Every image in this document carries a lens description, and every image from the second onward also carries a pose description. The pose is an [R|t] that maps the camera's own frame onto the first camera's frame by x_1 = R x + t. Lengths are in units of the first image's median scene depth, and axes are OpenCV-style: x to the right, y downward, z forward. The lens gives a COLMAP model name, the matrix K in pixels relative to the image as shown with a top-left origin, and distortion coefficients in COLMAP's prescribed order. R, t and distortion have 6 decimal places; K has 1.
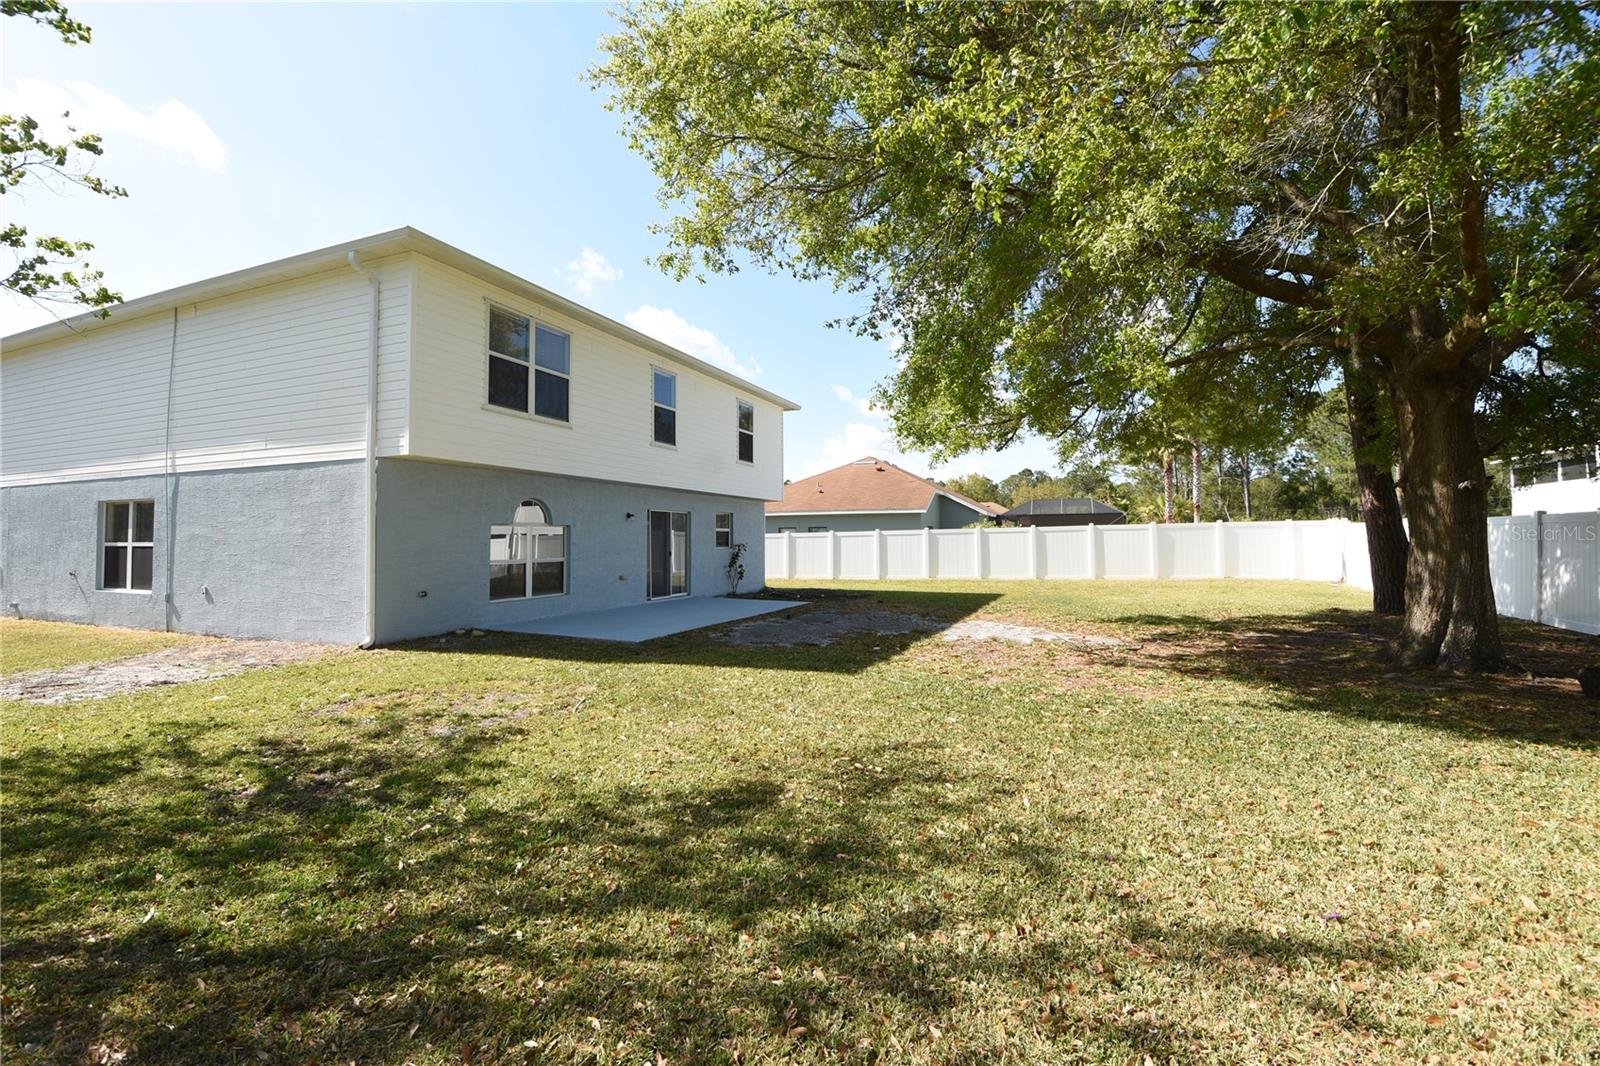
lens RADIAL K [[706.6, 0, 796.9], [0, 706.6, 515.2], [0, 0, 1]] dist [0.007953, -0.019528]
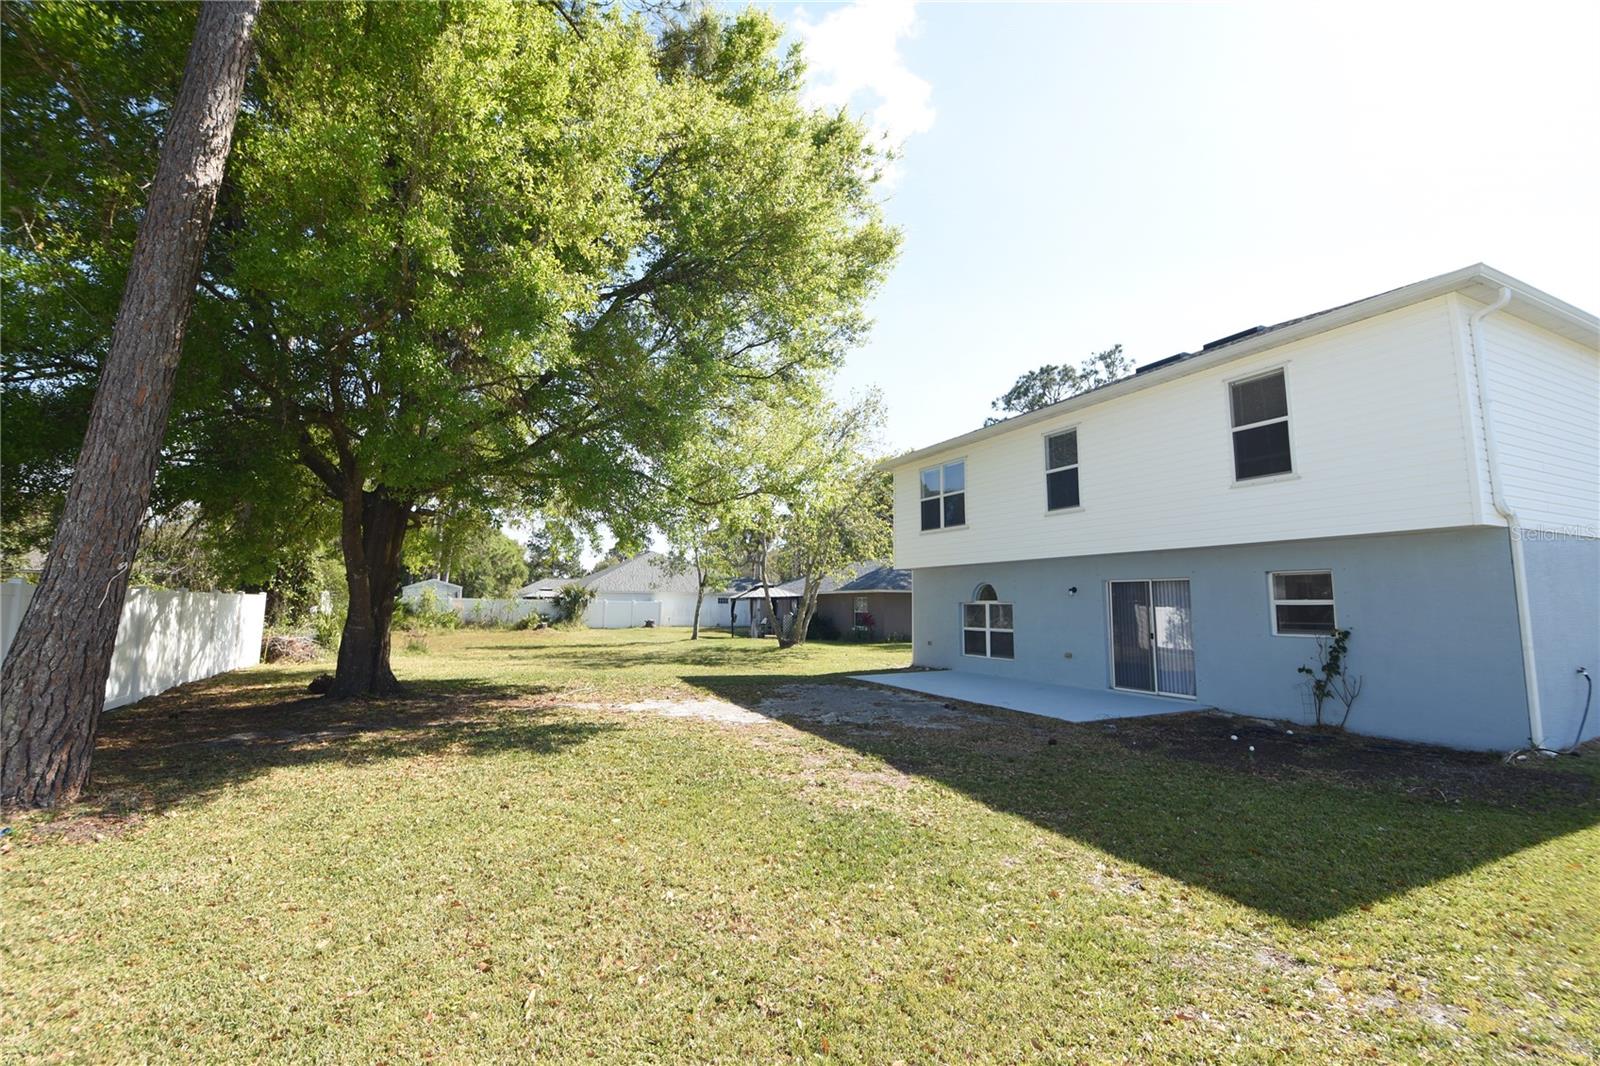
lens RADIAL K [[706.6, 0, 796.9], [0, 706.6, 515.2], [0, 0, 1]] dist [0.007953, -0.019528]
pose [[-0.679592, -0.101495, -0.726536, 0.862052], [0.013600, 0.988470, -0.150808, 0.047919], [0.733464, -0.112368, -0.670375, 1.663170]]
